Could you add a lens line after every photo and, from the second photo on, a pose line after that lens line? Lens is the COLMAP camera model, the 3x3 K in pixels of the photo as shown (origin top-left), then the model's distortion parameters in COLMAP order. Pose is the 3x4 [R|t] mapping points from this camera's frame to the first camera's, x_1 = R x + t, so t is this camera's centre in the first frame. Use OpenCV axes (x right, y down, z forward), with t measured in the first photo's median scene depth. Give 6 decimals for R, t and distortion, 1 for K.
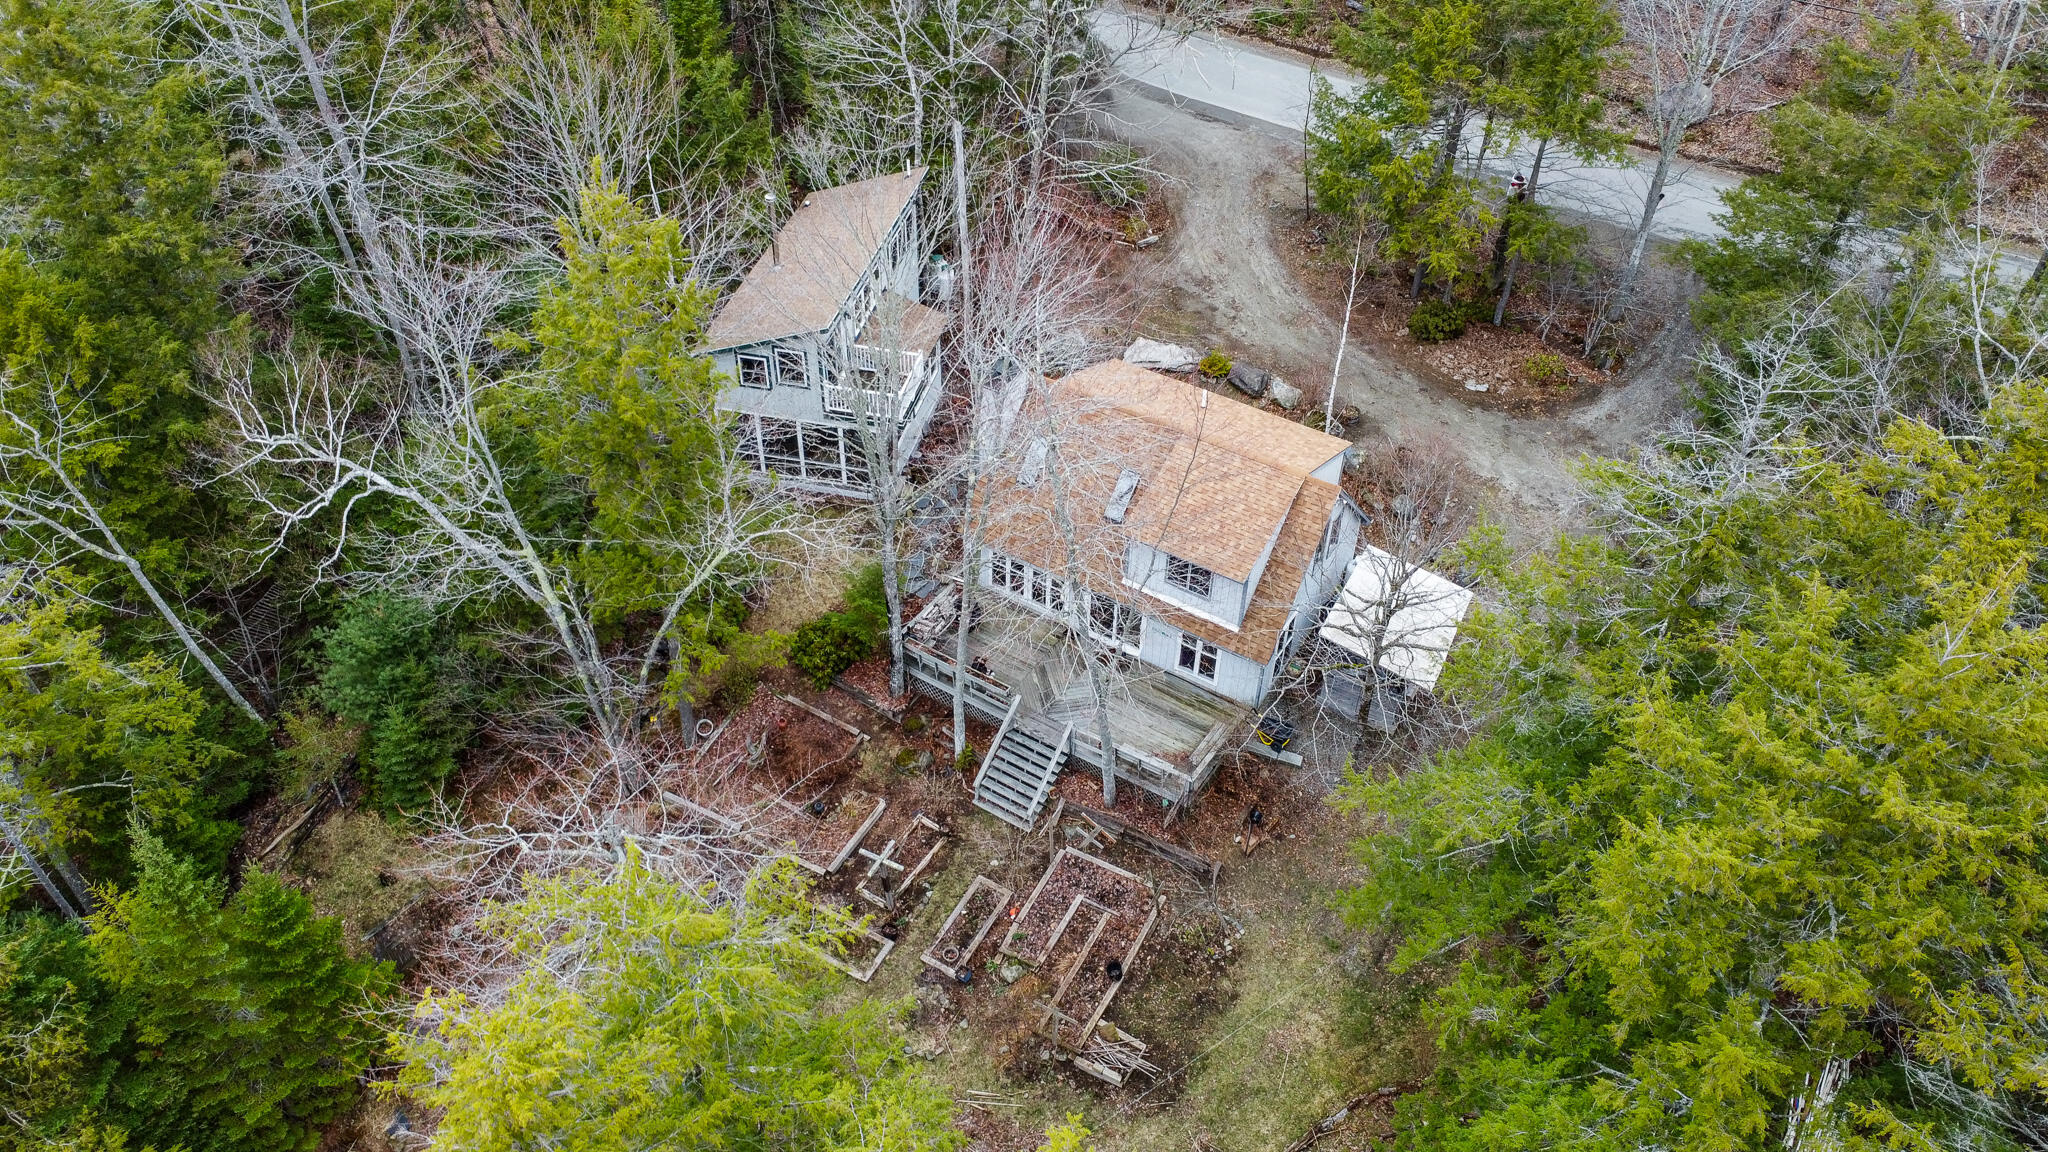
lens RADIAL K [[1480.3, 0, 1007.8], [0, 1480.3, 569.8], [0, 0, 1]] dist [-0.023365, -0.017385]
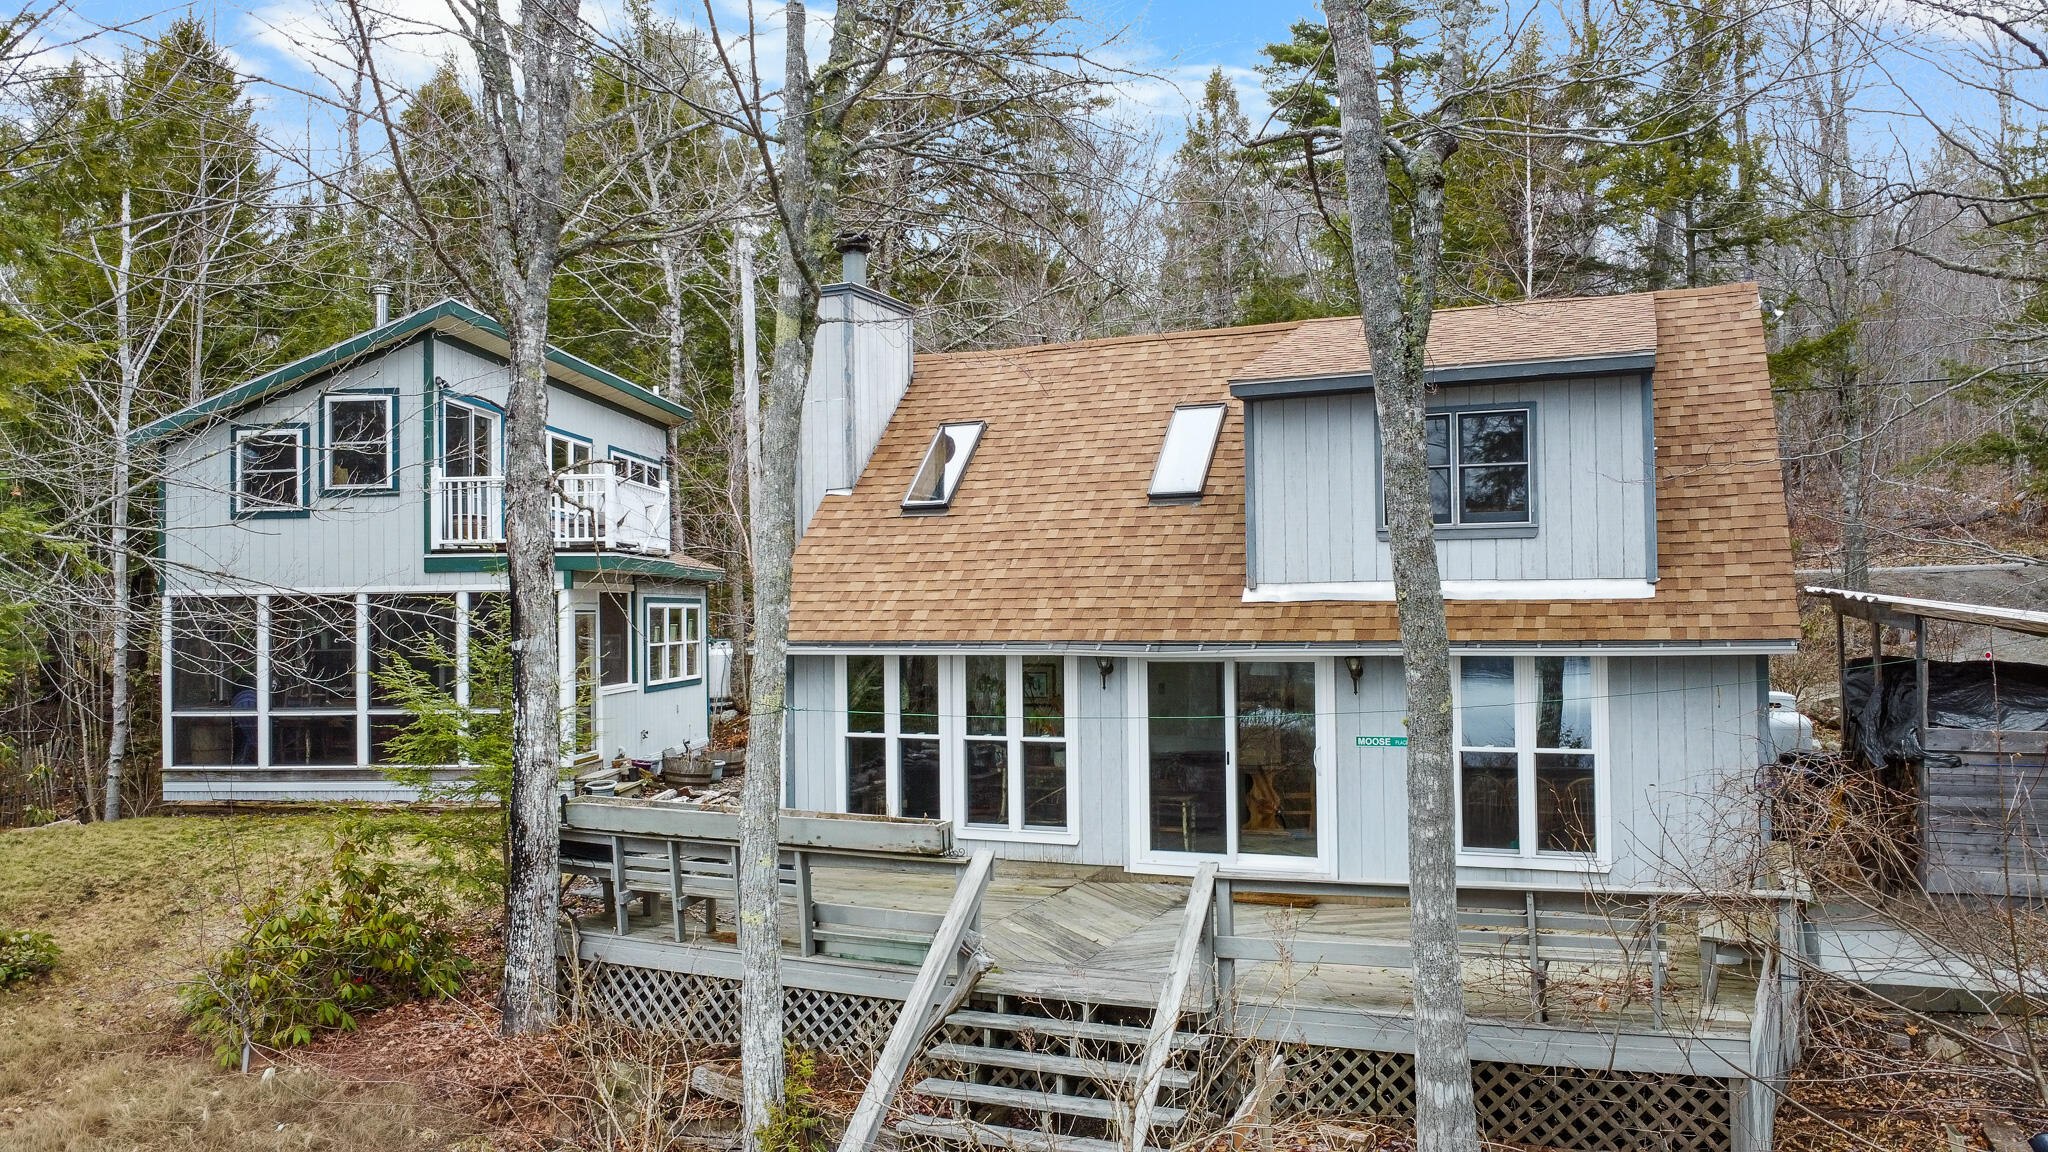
lens RADIAL K [[1480.3, 0, 1007.8], [0, 1480.3, 569.8], [0, 0, 1]] dist [-0.023365, -0.017385]
pose [[0.987161, -0.013977, 0.159117, -0.029695], [0.119383, 0.726380, -0.676845, 0.223901], [-0.106120, 0.687151, 0.718723, 0.749788]]
